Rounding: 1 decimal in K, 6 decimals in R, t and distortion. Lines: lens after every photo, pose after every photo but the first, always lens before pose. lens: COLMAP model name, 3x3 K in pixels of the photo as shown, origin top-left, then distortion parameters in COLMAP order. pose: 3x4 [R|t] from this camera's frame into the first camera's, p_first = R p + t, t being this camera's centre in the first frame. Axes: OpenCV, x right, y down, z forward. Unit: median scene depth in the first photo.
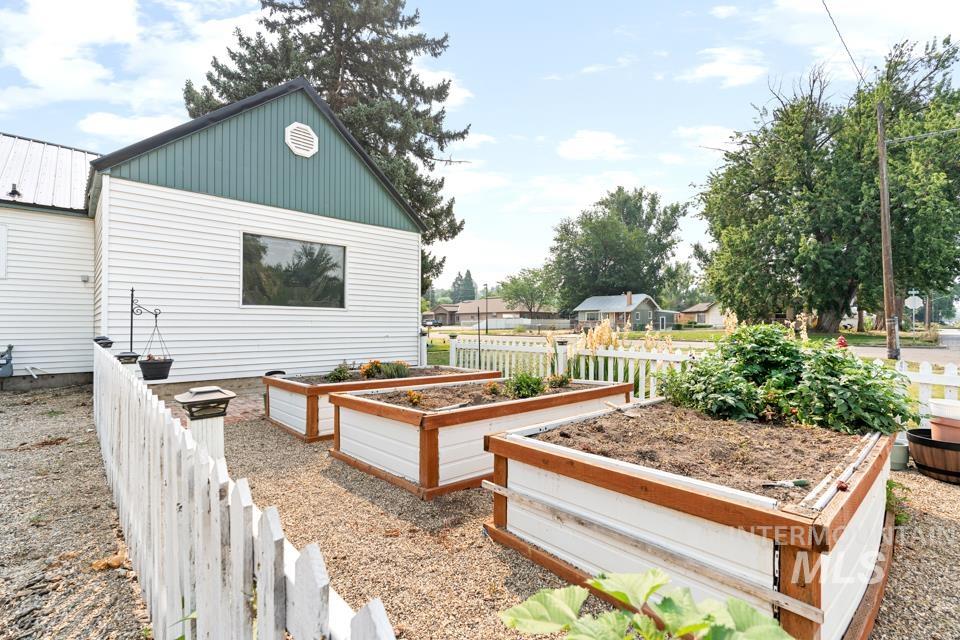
lens RADIAL K [[429.3, 0, 479.5], [0, 429.3, 303.3], [0, 0, 1]] dist [-0.001655, -0.000104]
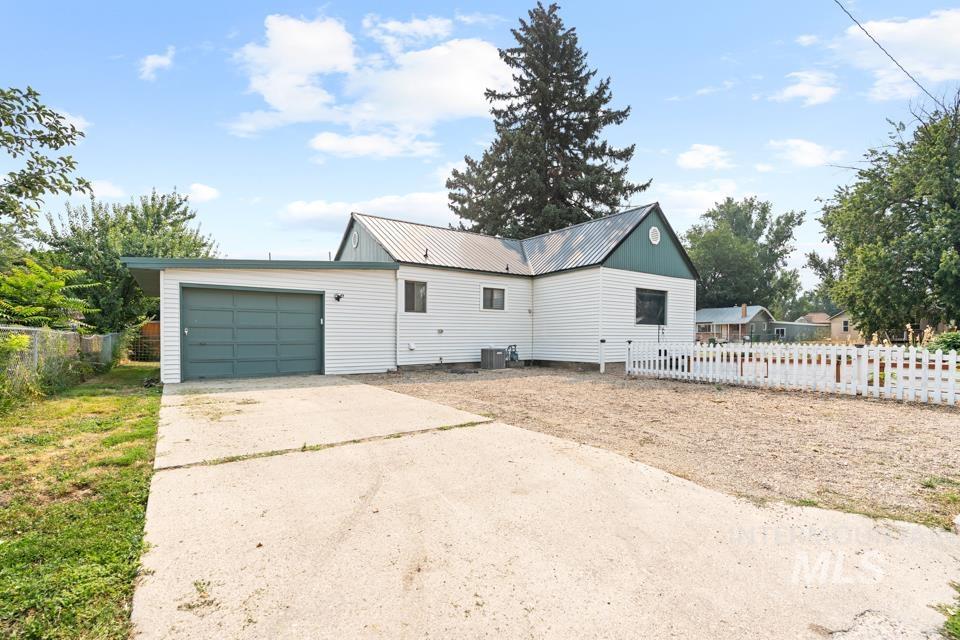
lens RADIAL K [[436.5, 0, 484.7], [0, 436.5, 329.1], [0, 0, 1]] dist [0.000246, -0.000057]
pose [[0.988820, -0.004750, -0.149036, -0.122024], [0.009517, 0.999465, 0.031288, -0.005789], [0.148808, -0.032357, 0.988337, -0.141277]]
